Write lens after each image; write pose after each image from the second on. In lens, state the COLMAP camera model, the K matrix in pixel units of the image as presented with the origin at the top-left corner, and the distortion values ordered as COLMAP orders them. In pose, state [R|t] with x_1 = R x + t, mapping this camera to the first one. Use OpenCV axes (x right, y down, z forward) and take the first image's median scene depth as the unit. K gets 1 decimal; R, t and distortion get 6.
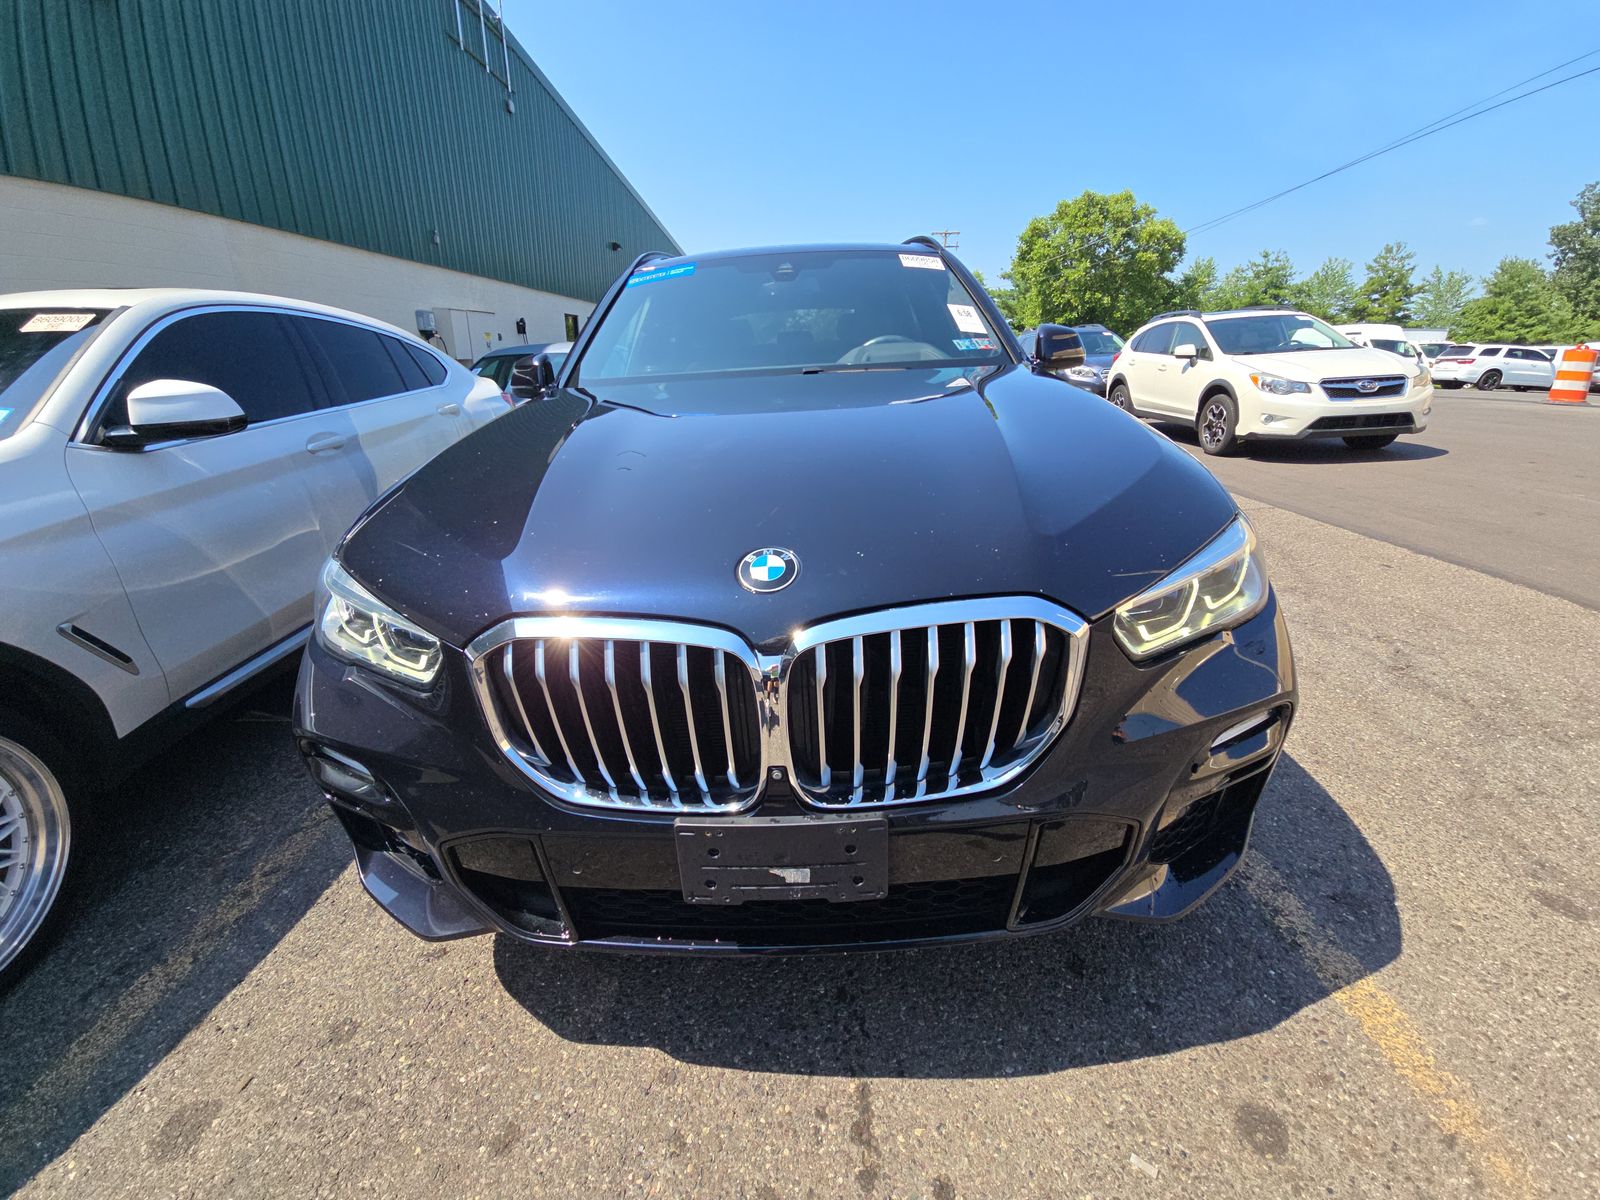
lens RADIAL K [[638.0, 0, 800.0], [0, 638.0, 600.0], [0, 0, 1]] dist [0.051542, -0.029101]
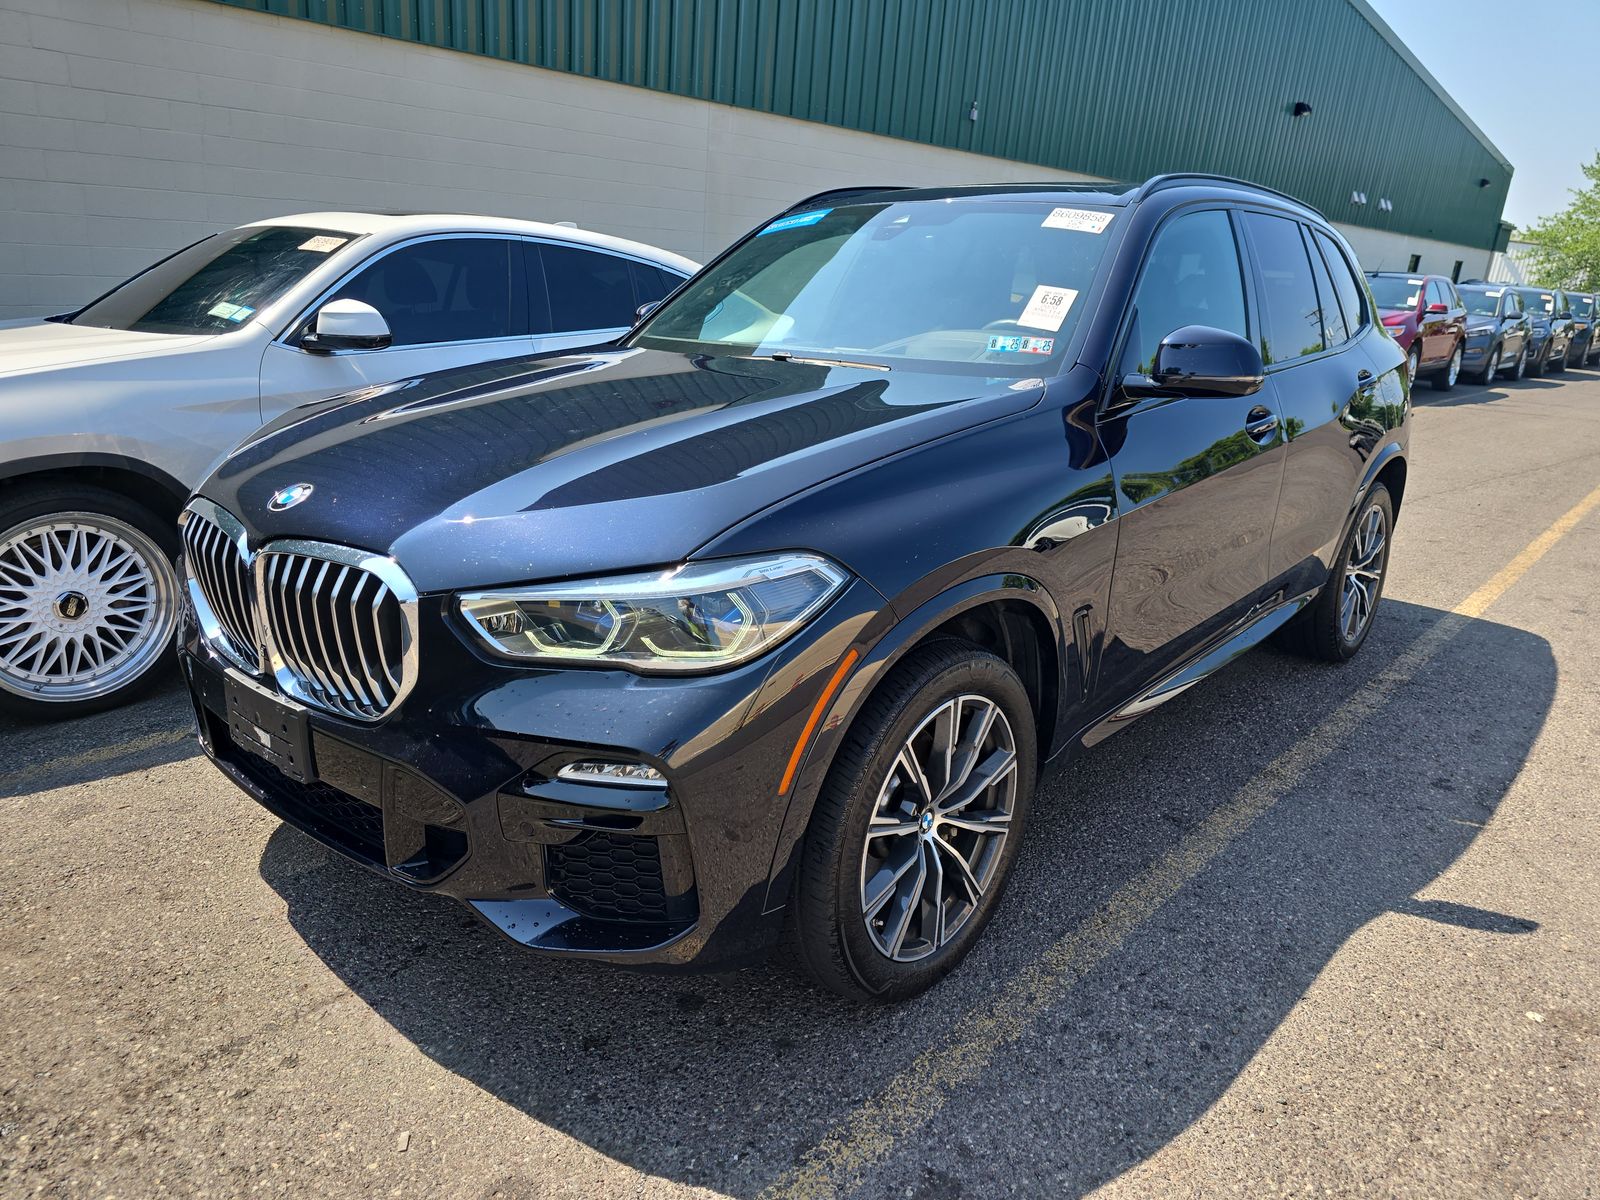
lens RADIAL K [[1091.5, 0, 800.0], [0, 1091.5, 600.0], [0, 0, 1]] dist [0.049416, -0.043540]
pose [[0.775278, 0.246767, -0.581420, 0.086489], [-0.289887, 0.956861, 0.019570, -0.007736], [0.561167, 0.153375, 0.813368, -0.009201]]
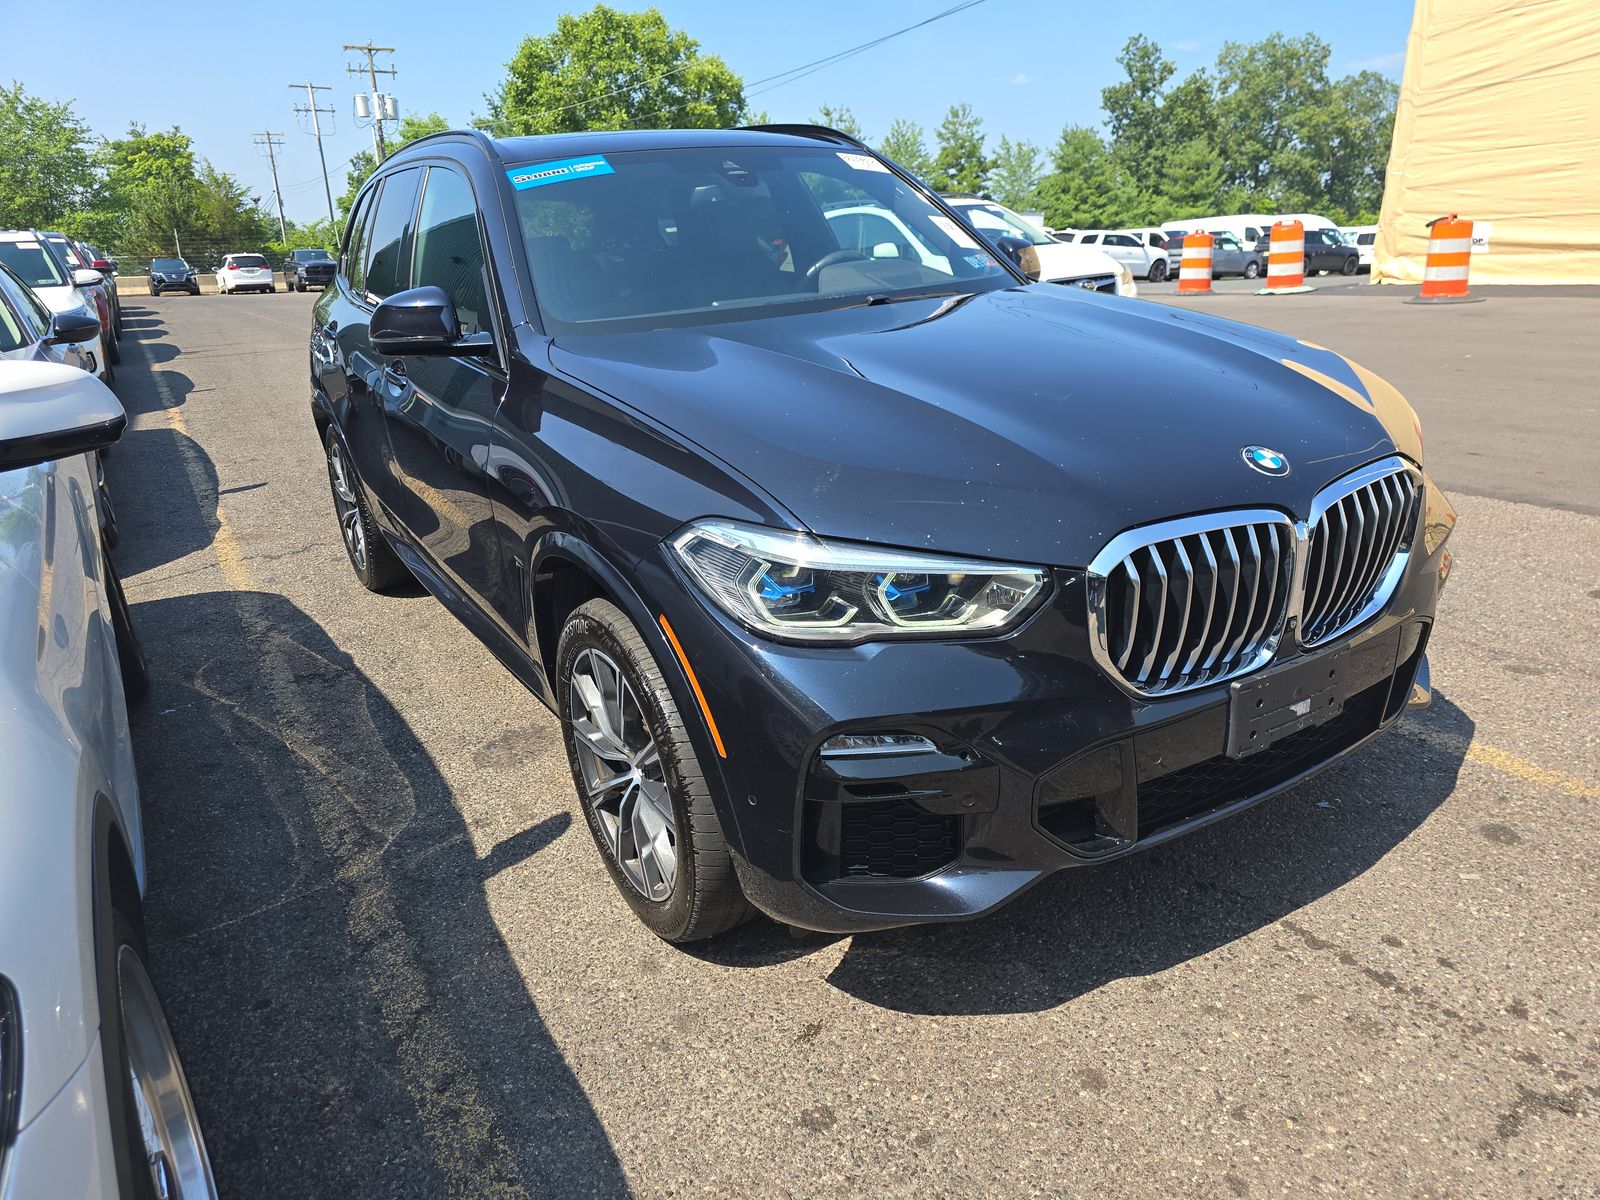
lens RADIAL K [[1101.2, 0, 800.9], [0, 1101.2, 634.6], [0, 0, 1]] dist [0.002364, -0.000386]
pose [[0.838126, -0.195160, 0.509370, -0.078567], [0.207781, 0.977629, 0.032682, 0.001306], [-0.504353, 0.078445, 0.859927, -0.013504]]
